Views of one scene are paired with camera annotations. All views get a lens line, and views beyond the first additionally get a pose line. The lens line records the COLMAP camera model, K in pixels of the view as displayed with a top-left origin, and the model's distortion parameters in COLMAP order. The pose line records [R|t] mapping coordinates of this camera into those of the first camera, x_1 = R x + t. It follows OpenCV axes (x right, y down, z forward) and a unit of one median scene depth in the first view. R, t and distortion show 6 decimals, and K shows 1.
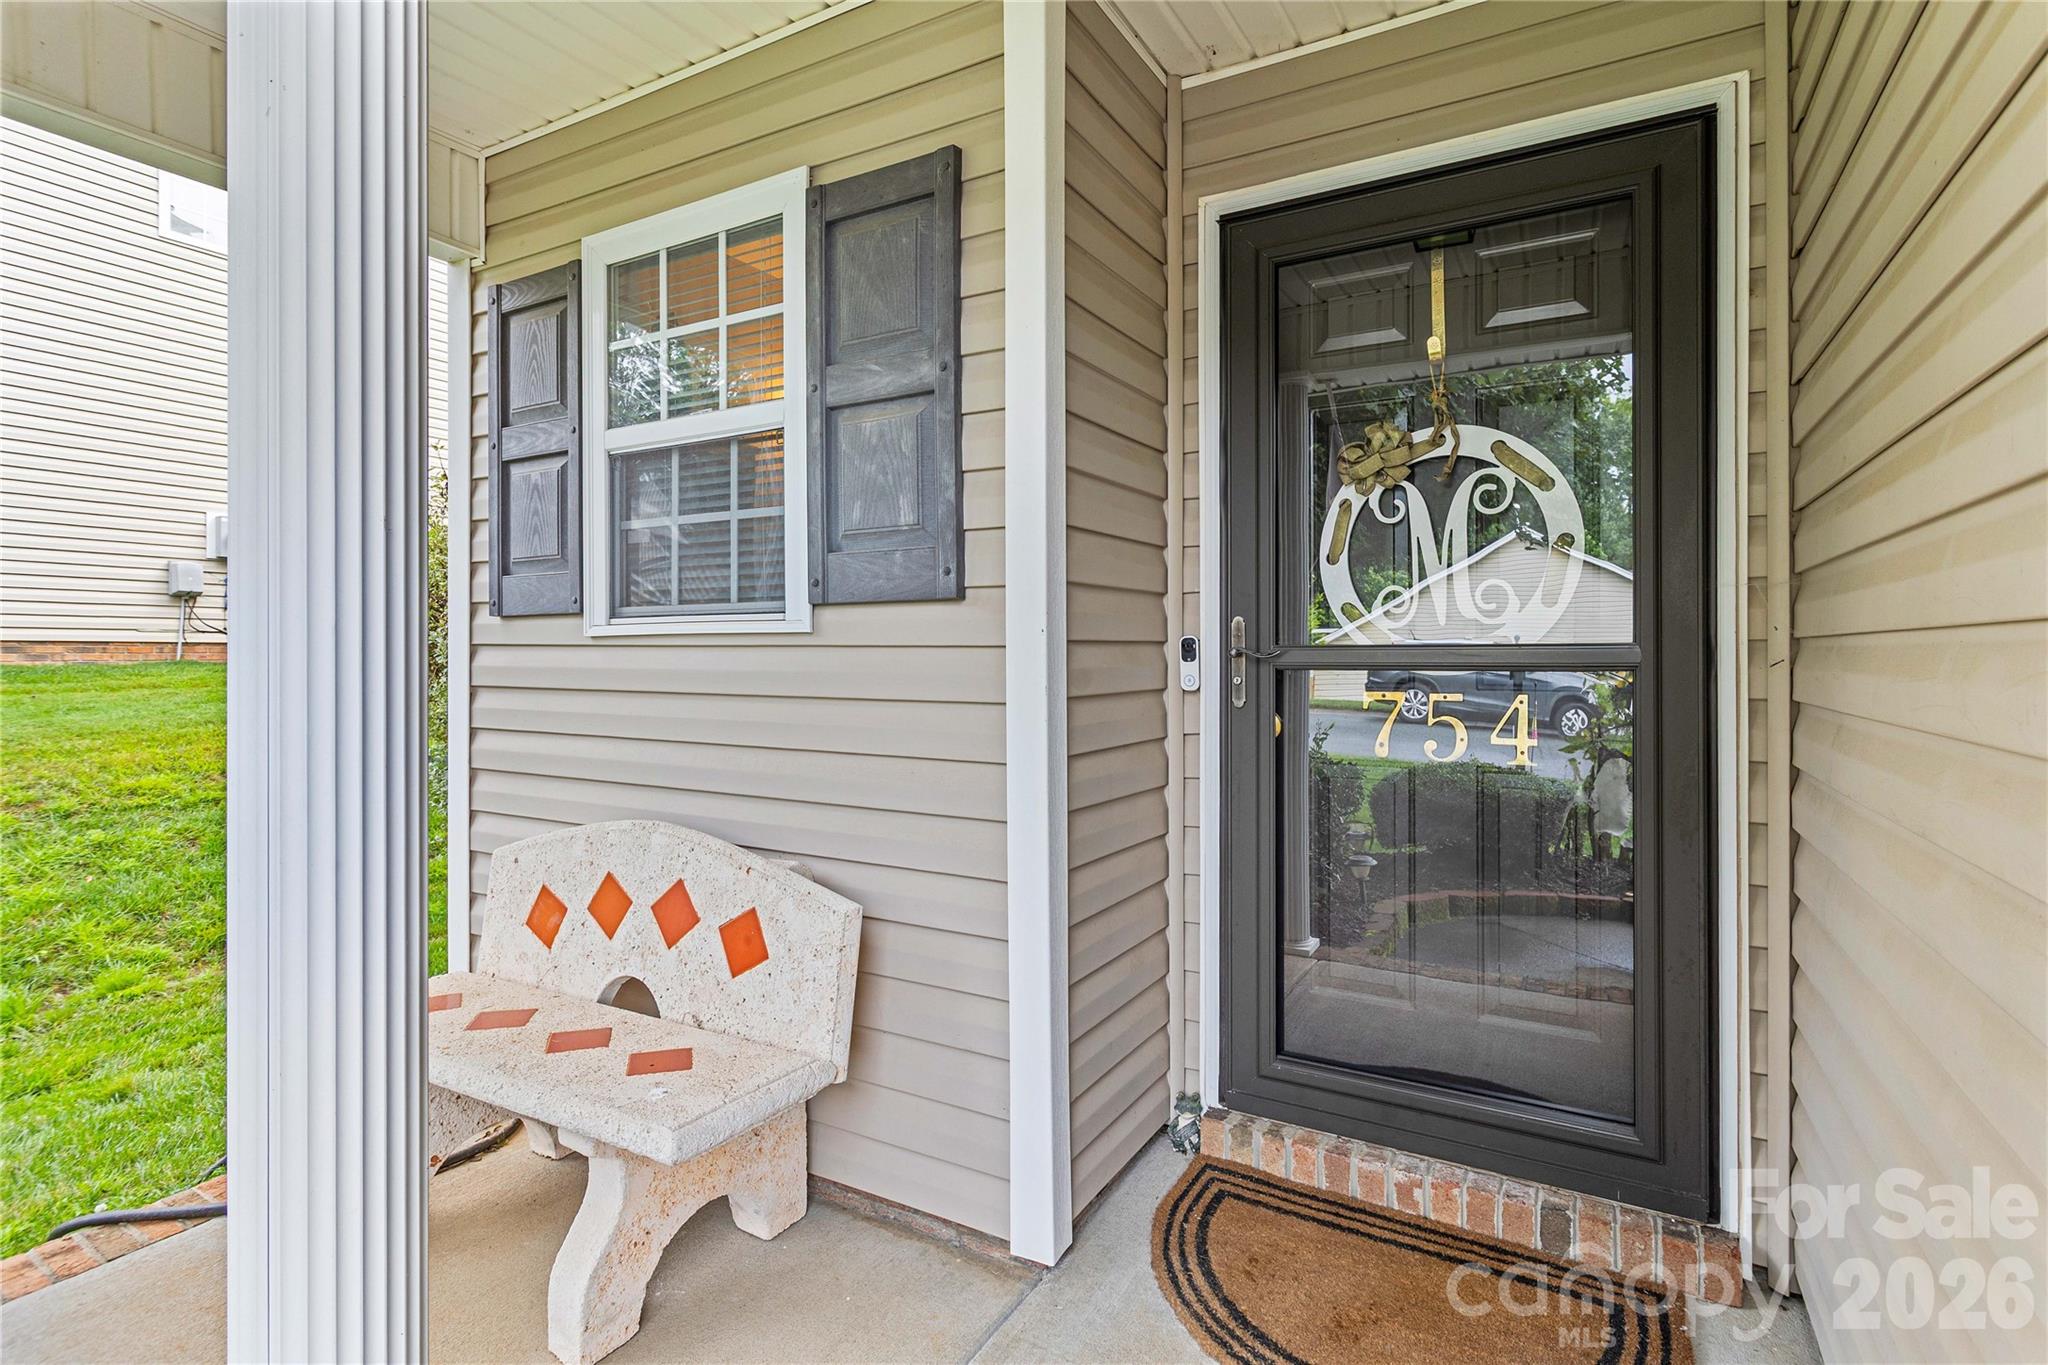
lens RADIAL K [[960.7, 0, 1065.2], [0, 960.7, 648.7], [0, 0, 1]] dist [0.000296, 0.003248]
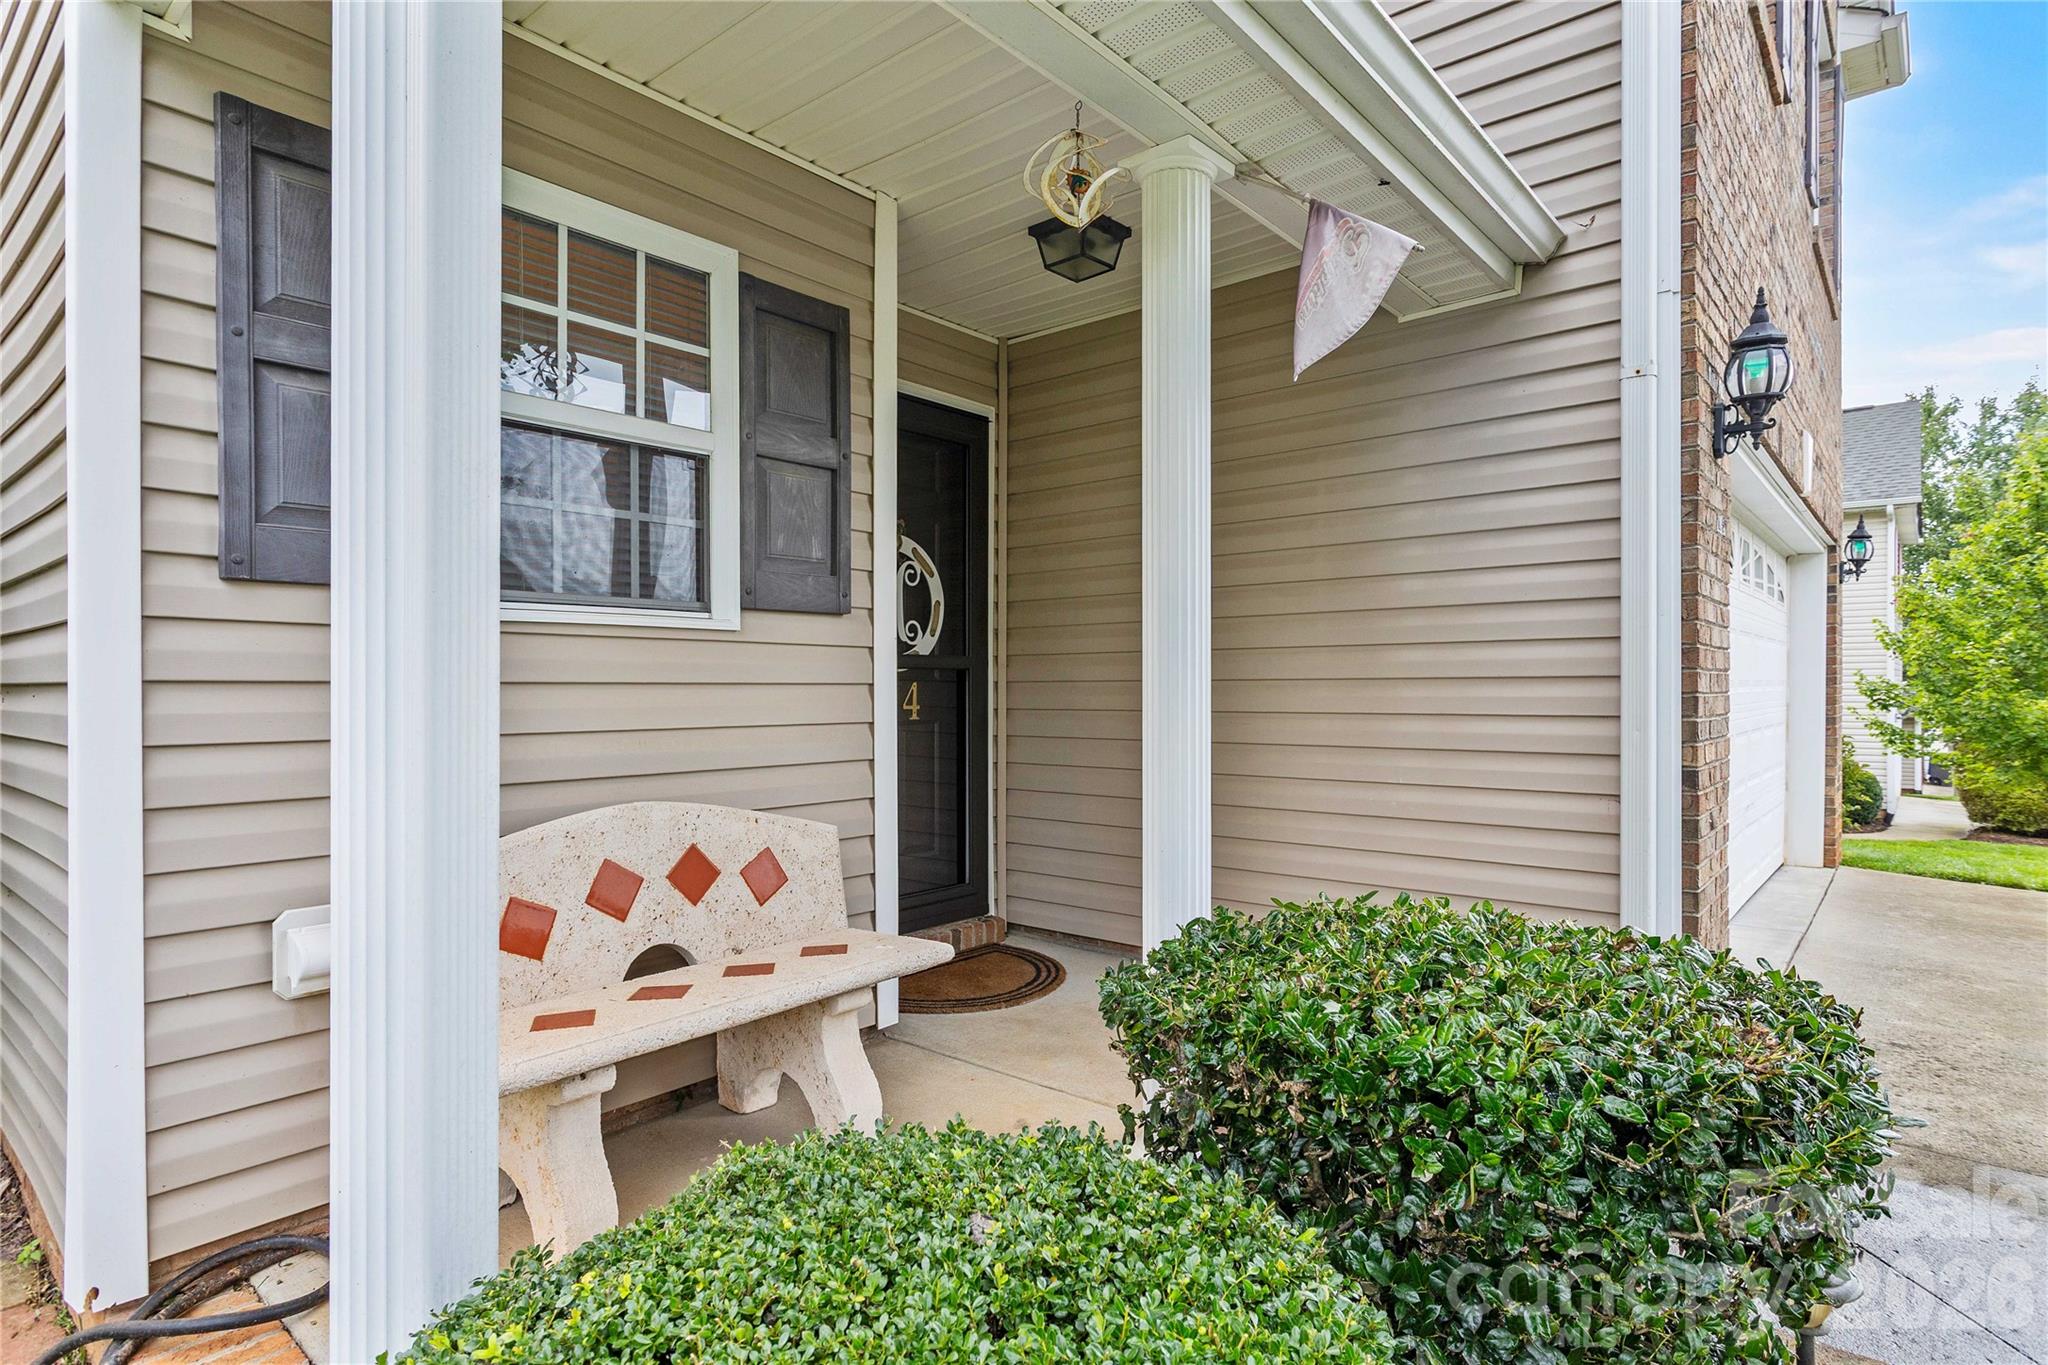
lens RADIAL K [[1075.4, 0, 1024.3], [0, 1075.4, 684.3], [0, 0, 1]] dist [0.002358, 0.000225]
pose [[0.195219, 0.001214, 0.980759, -1.564071], [0.000132, 0.999999, -0.001264, 0.054414], [-0.980760, 0.000376, 0.195219, 0.374431]]
